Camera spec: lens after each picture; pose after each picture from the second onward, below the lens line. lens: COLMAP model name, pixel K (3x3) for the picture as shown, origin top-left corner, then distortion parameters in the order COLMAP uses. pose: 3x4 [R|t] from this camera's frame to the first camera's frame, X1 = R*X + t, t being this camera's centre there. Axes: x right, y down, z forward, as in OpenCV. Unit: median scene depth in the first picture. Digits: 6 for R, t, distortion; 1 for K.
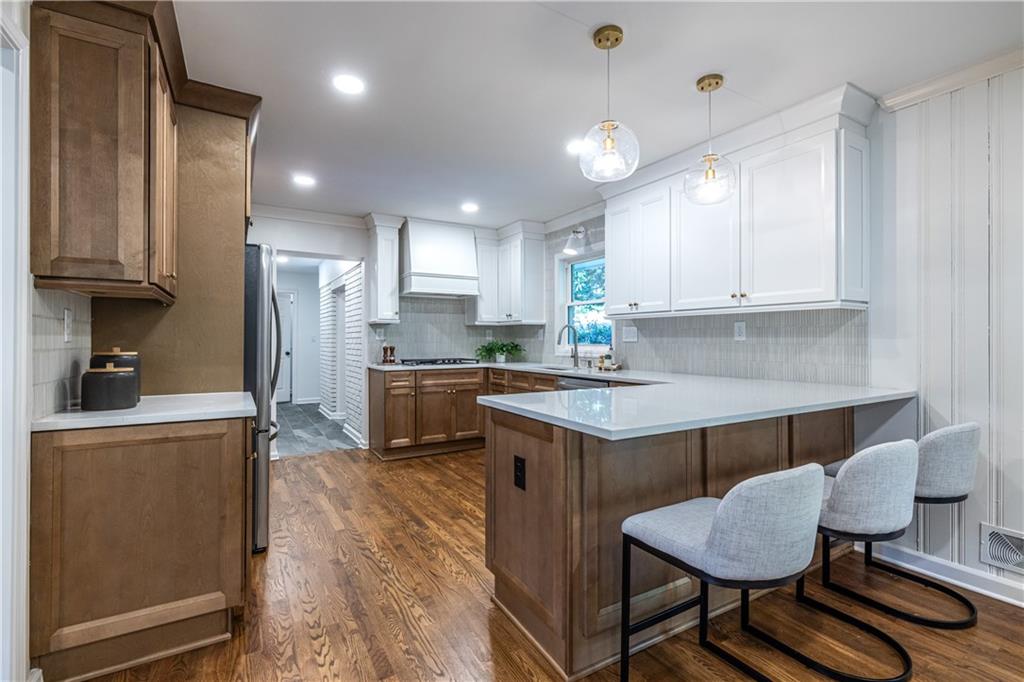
lens RADIAL K [[463.6, 0, 522.5], [0, 463.6, 344.1], [0, 0, 1]] dist [-0.000331, -0.000754]
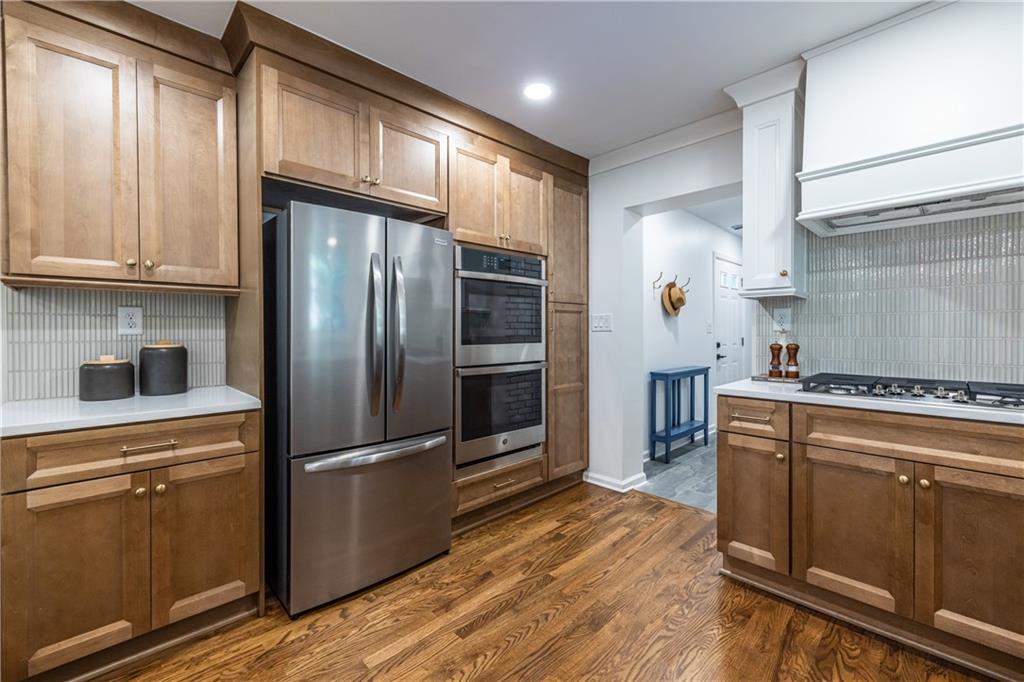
lens RADIAL K [[435.3, 0, 500.9], [0, 435.3, 334.2], [0, 0, 1]] dist [0.003668, 0.000237]
pose [[0.210297, 0.009940, -0.977587, 0.117103], [-0.007293, 0.999936, 0.008599, -0.008354], [0.977610, 0.005321, 0.210357, 0.744207]]
